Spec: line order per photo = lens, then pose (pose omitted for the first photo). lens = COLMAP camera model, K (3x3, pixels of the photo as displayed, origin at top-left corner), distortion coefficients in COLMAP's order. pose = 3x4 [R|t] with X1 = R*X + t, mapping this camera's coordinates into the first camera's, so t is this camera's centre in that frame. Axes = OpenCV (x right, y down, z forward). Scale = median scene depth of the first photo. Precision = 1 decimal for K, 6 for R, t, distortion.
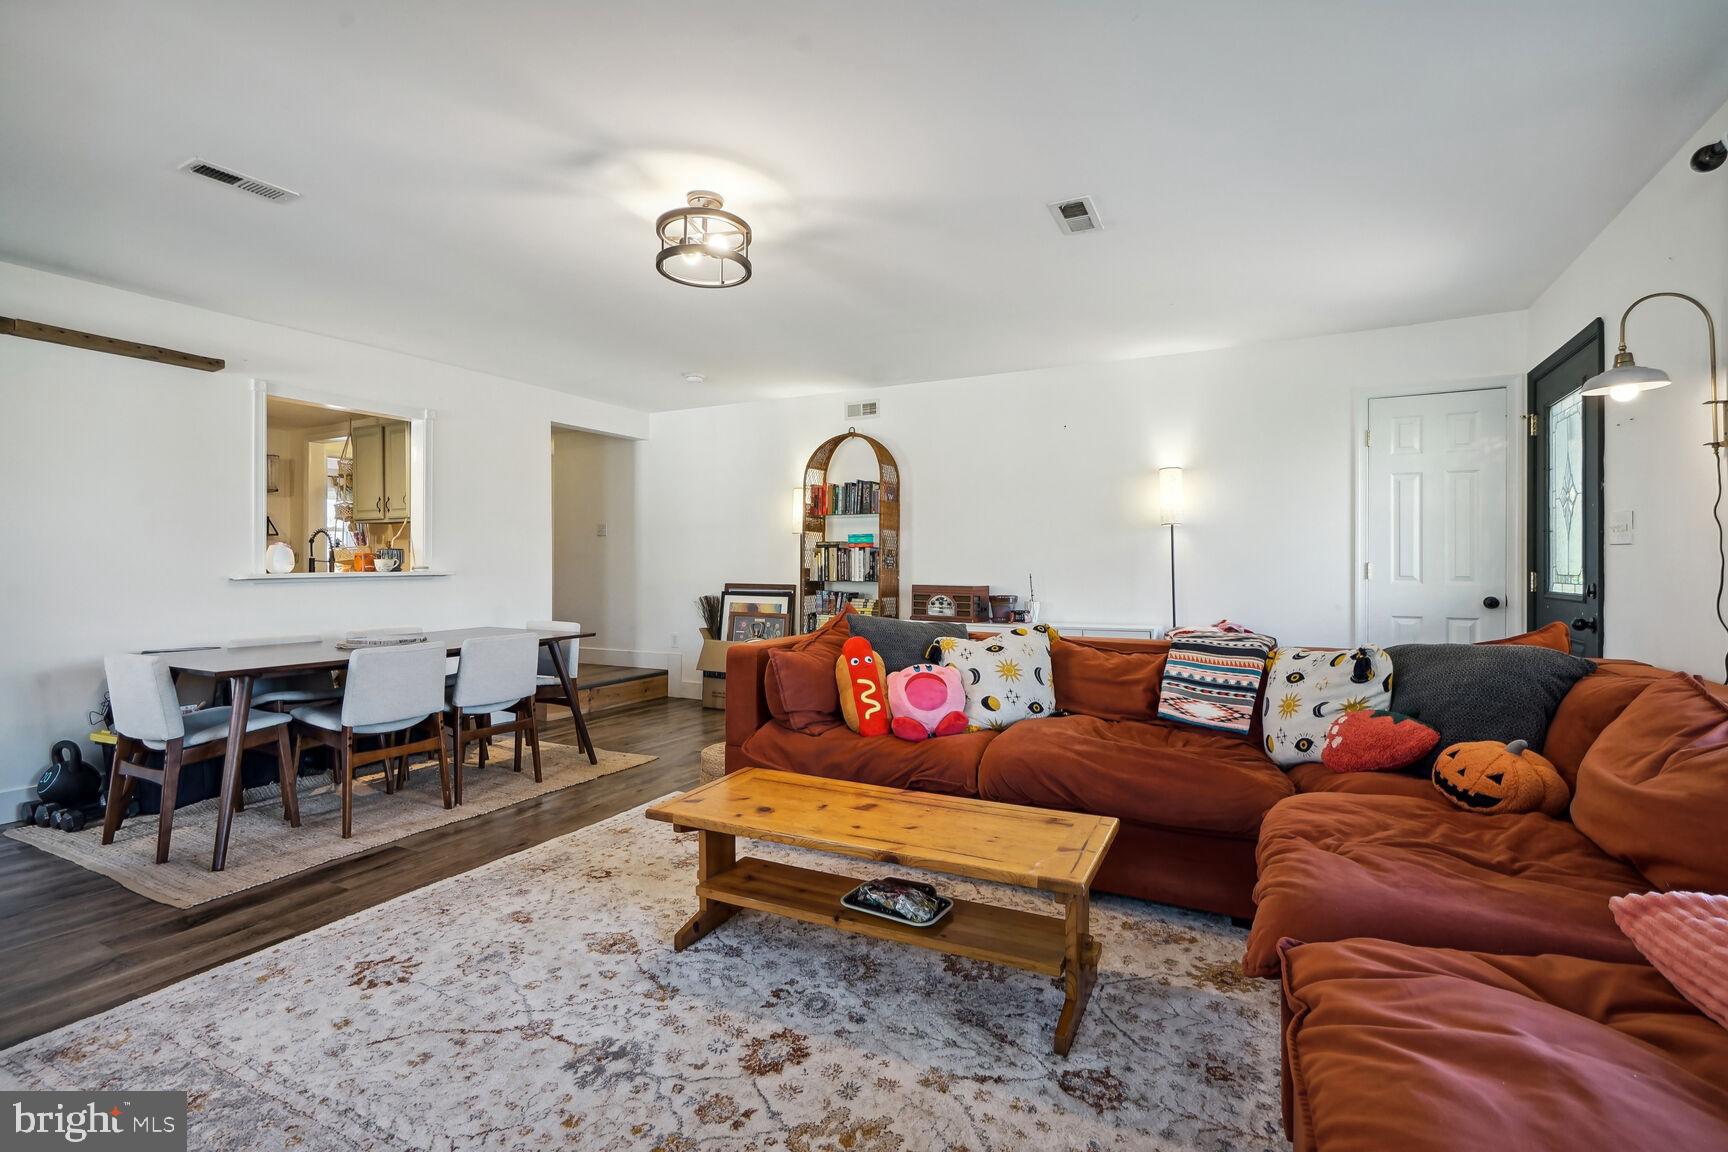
lens RADIAL K [[798.4, 0, 867.8], [0, 798.4, 558.3], [0, 0, 1]] dist [-0.004164, 0.000458]
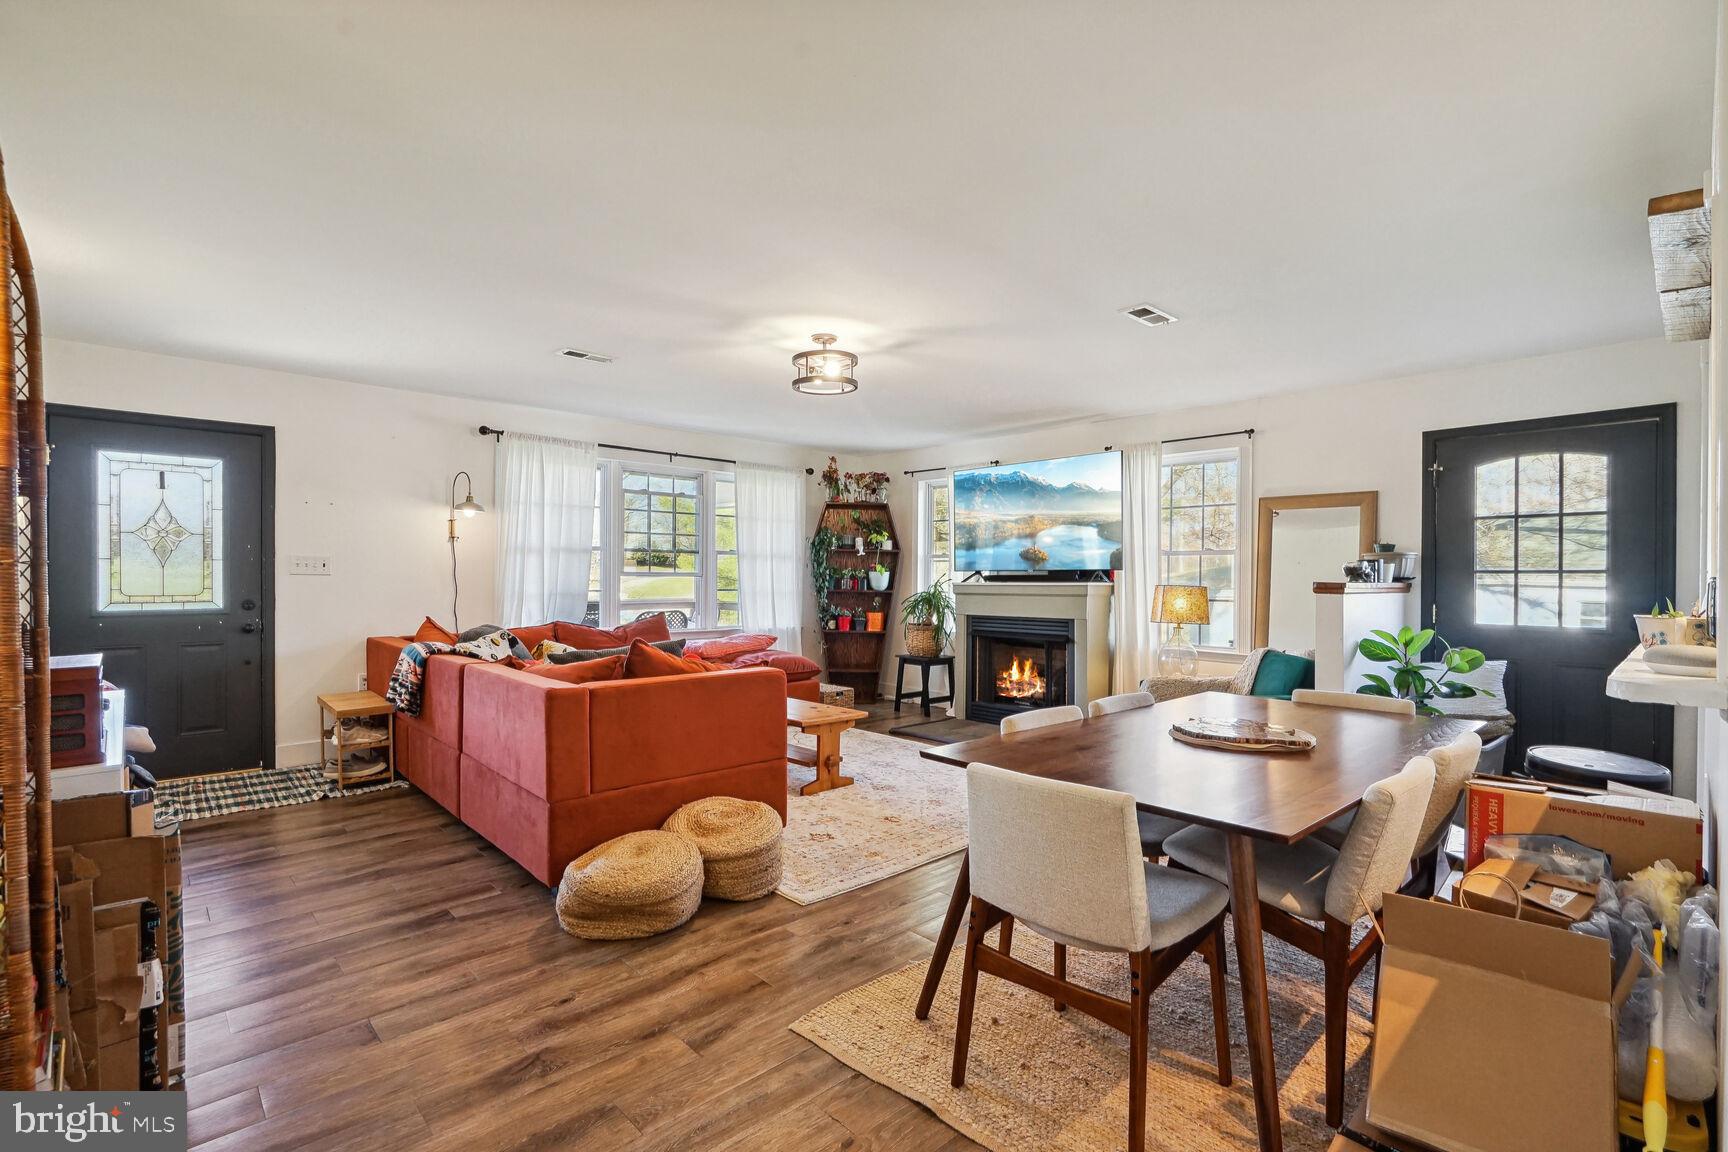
lens RADIAL K [[798.4, 0, 864.1], [0, 798.4, 576.2], [0, 0, 1]] dist [-0.004164, 0.000458]
pose [[-0.948462, -0.008737, 0.316770, -0.657046], [-0.010593, 0.999935, -0.004137, -0.020564], [-0.316713, -0.007280, -0.948493, 2.109549]]
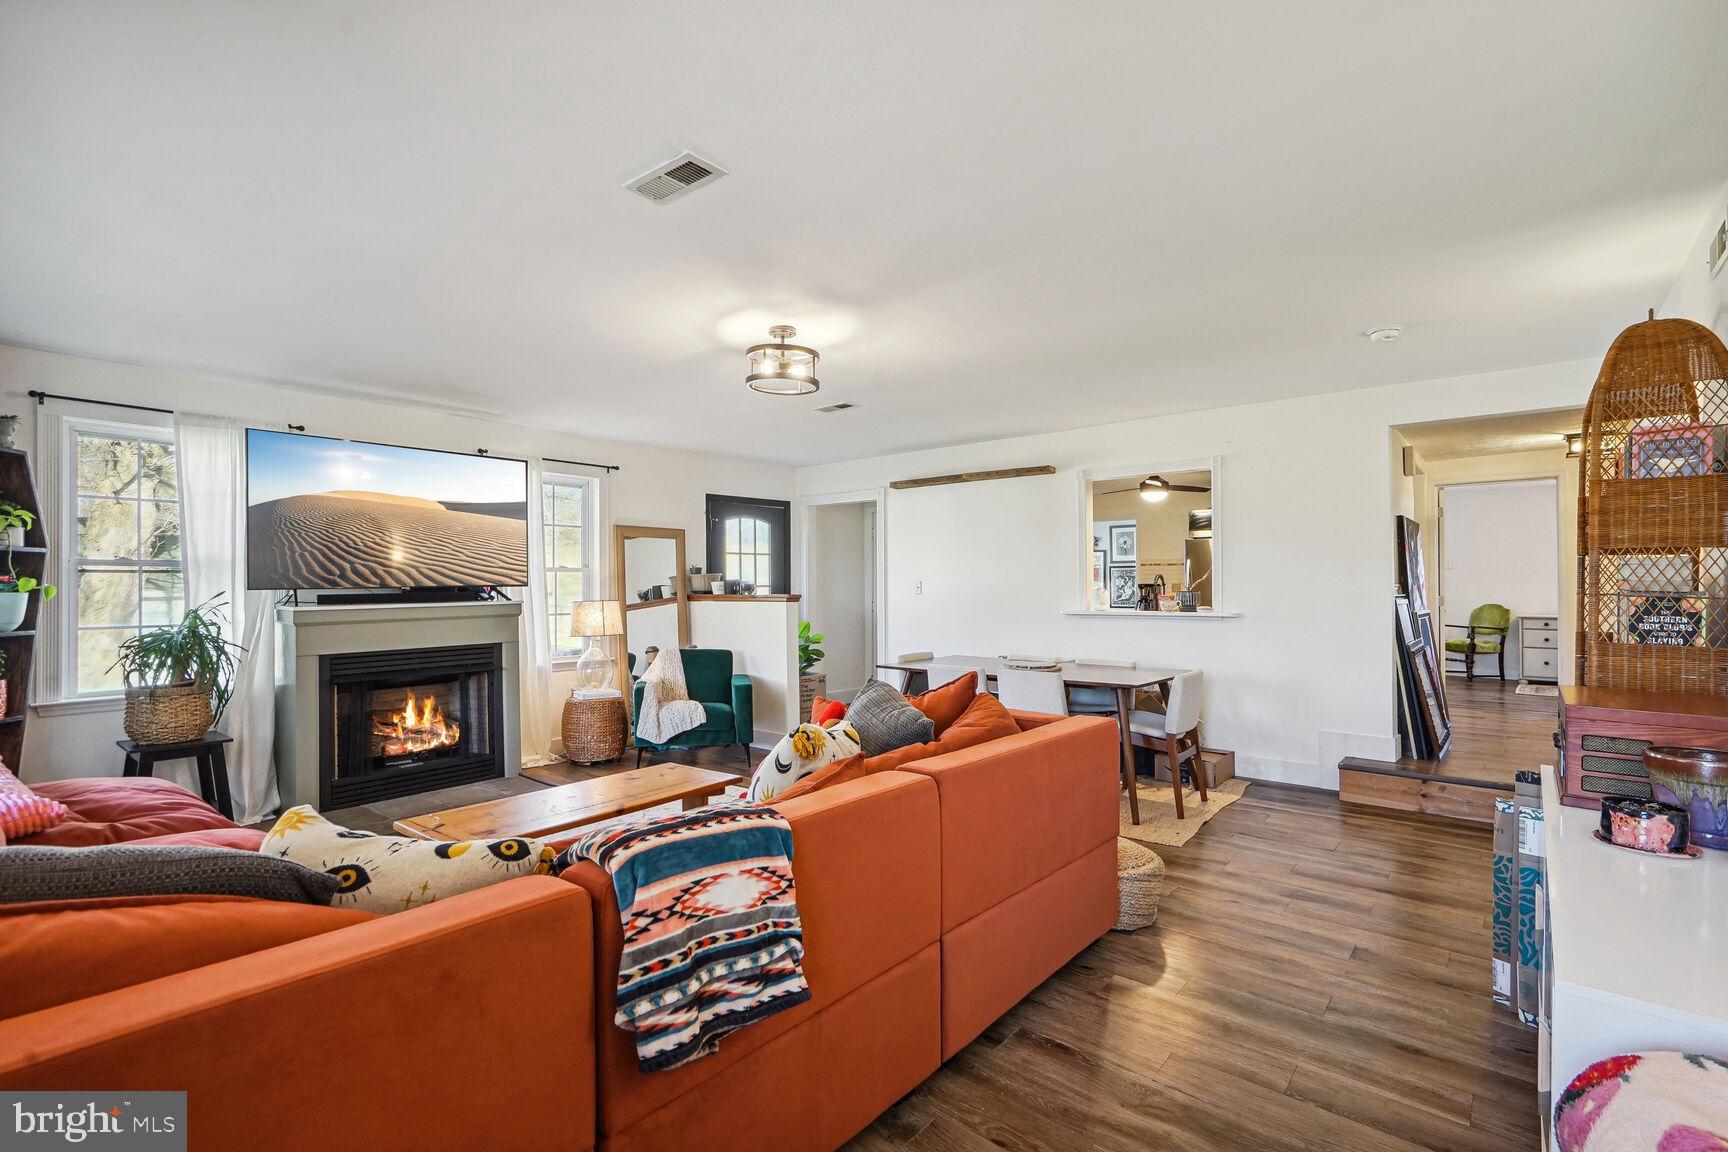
lens RADIAL K [[798.4, 0, 836.4], [0, 798.4, 587.5], [0, 0, 1]] dist [-0.004164, 0.000458]
pose [[-0.214506, 0.004222, -0.976714, 0.917784], [0.005949, 0.999978, 0.003016, -0.044599], [0.976705, -0.005163, -0.214526, 1.236399]]
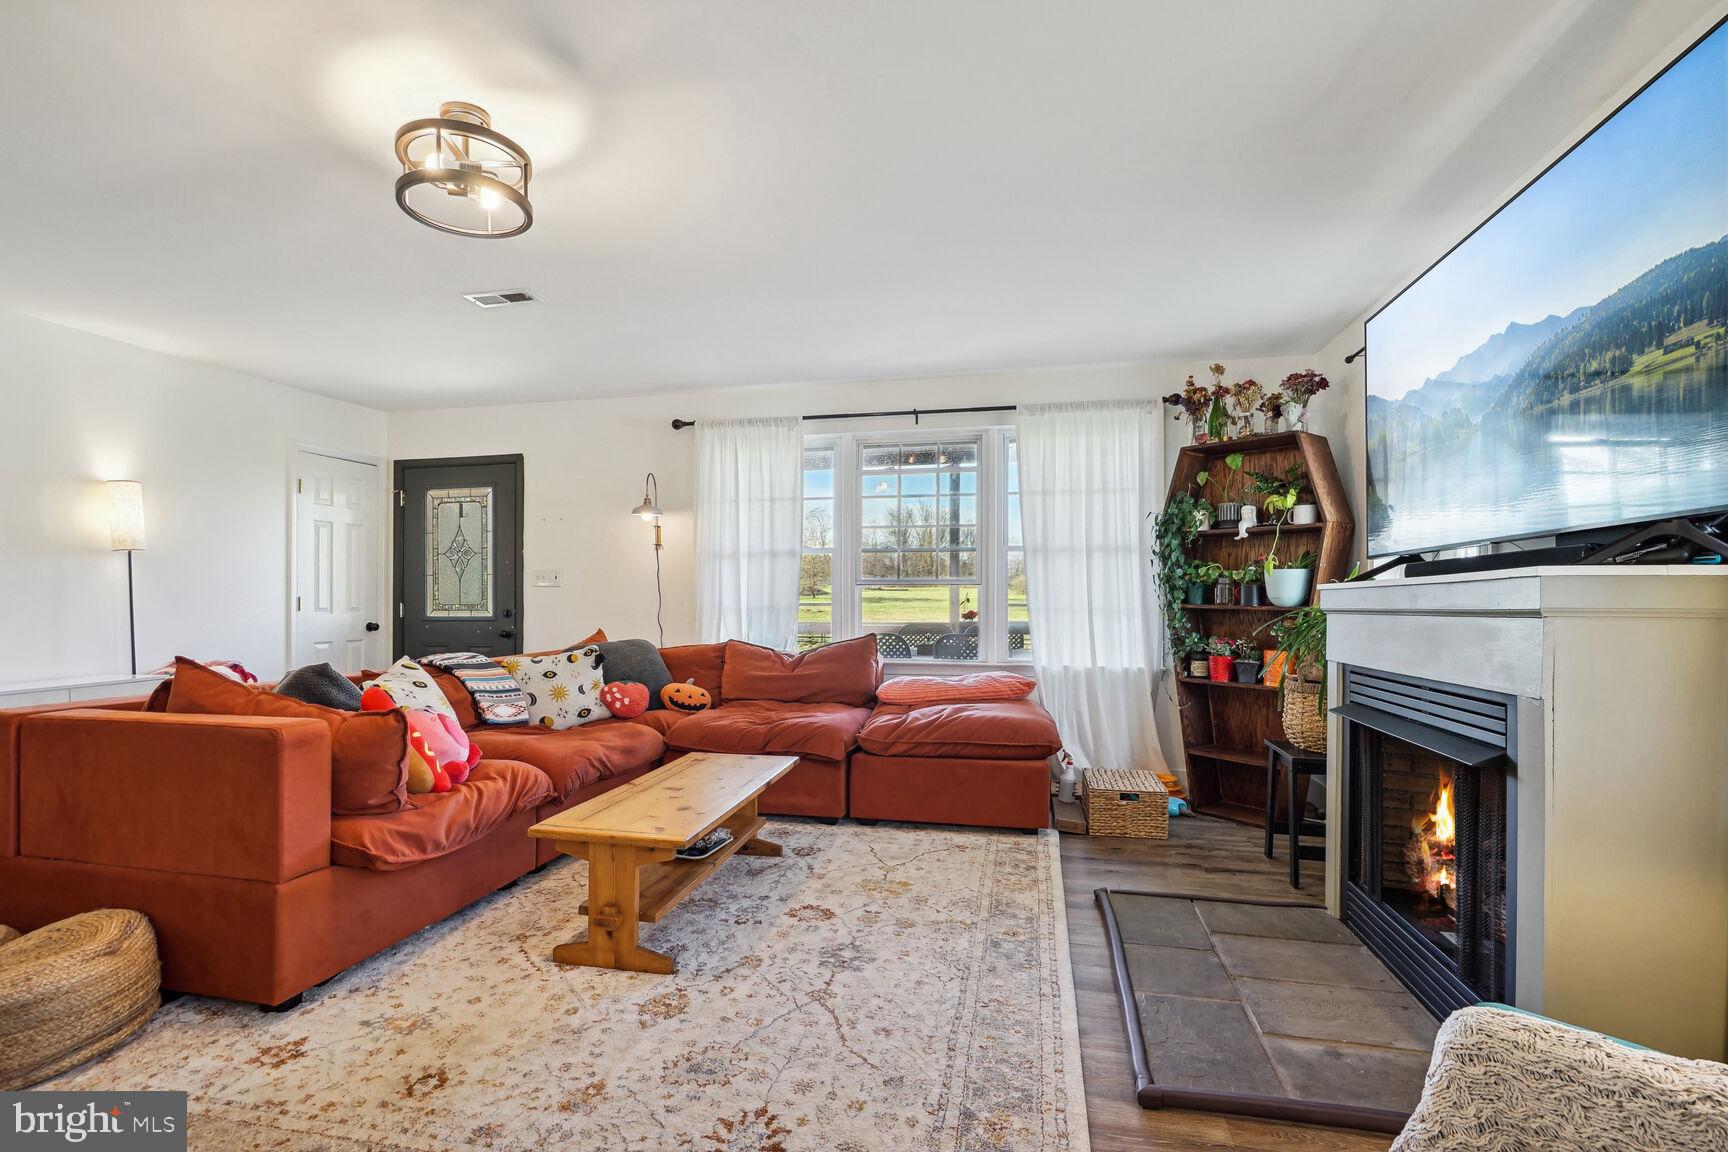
lens RADIAL K [[798.4, 0, 857.1], [0, 798.4, 598.4], [0, 0, 1]] dist [-0.004164, 0.000458]
pose [[-0.258021, 0.000204, 0.966139, -0.934499], [-0.007082, 0.999973, -0.002102, 0.006866], [-0.966113, -0.007384, -0.258013, 0.753286]]
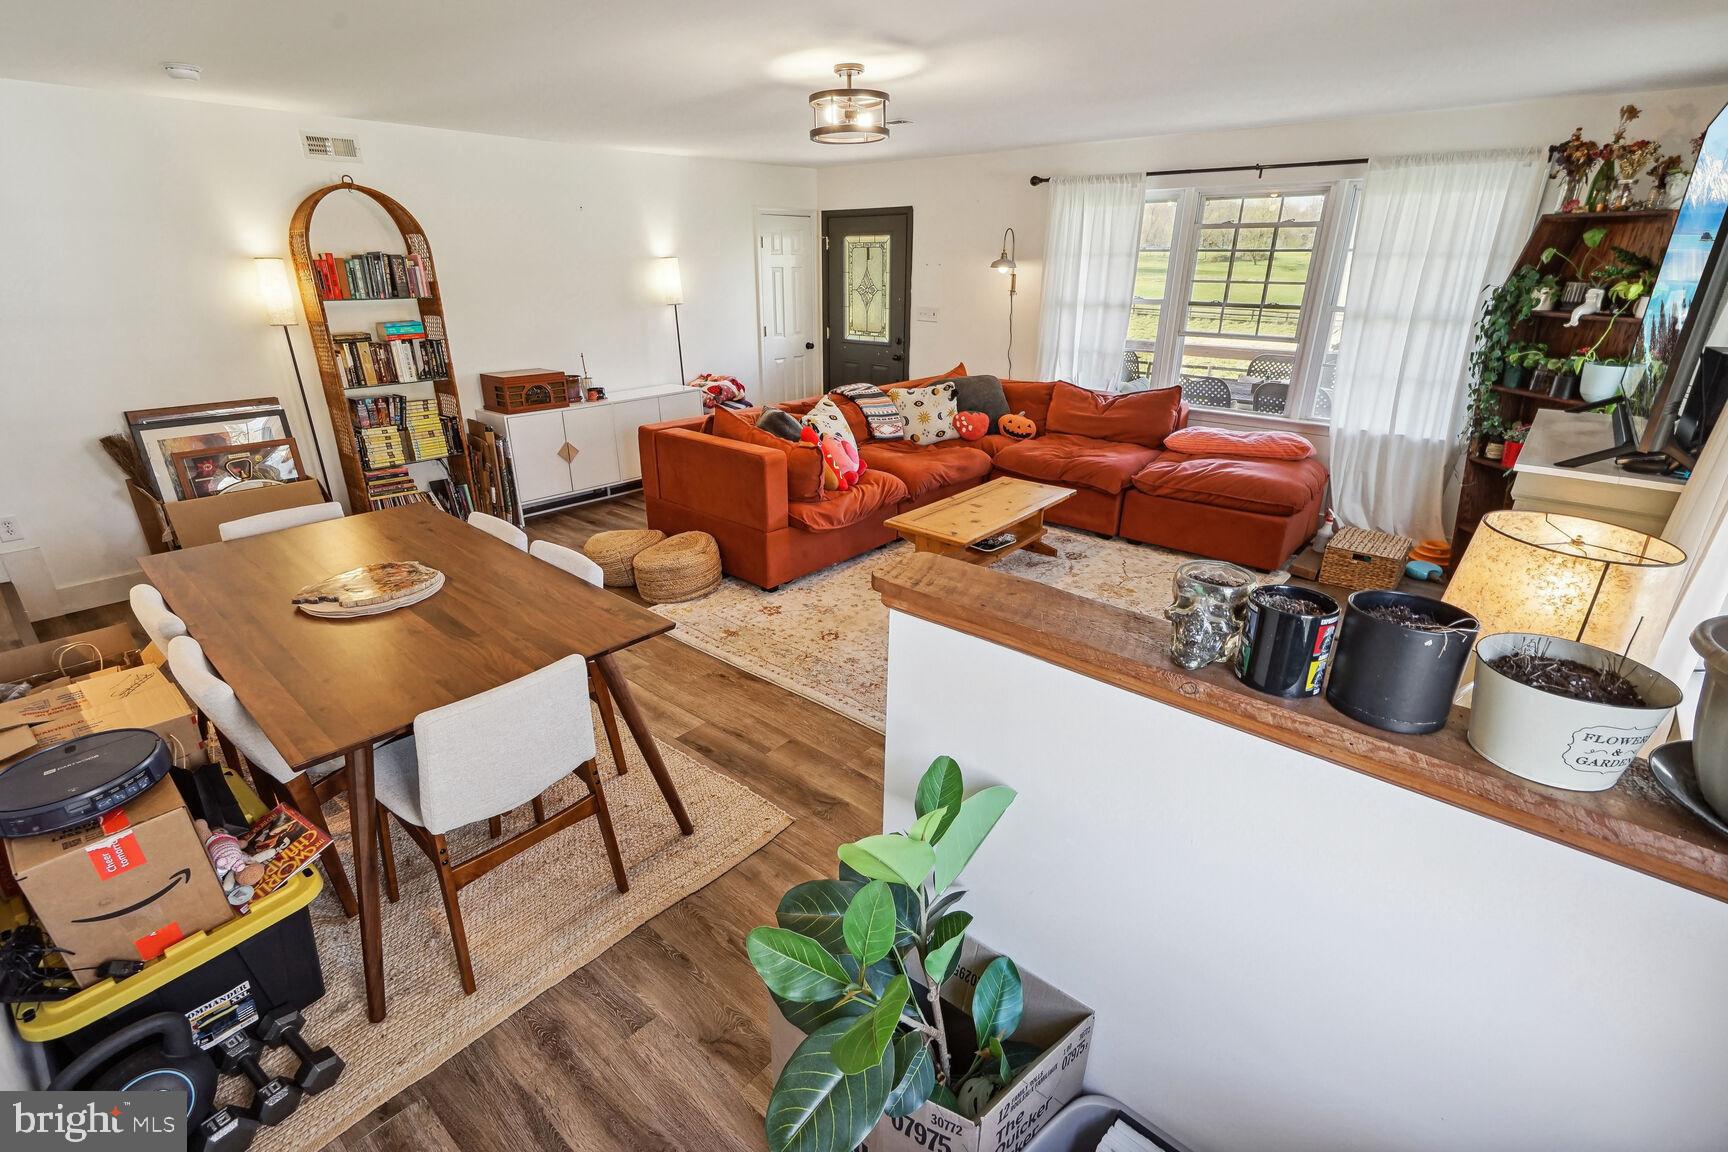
lens RADIAL K [[798.4, 0, 859.7], [0, 798.4, 574.0], [0, 0, 1]] dist [-0.004164, 0.000458]
pose [[0.231791, -0.358123, 0.904445, -1.354532], [-0.008685, 0.928968, 0.370058, -0.180209], [-0.972727, -0.093631, 0.212216, 0.609161]]
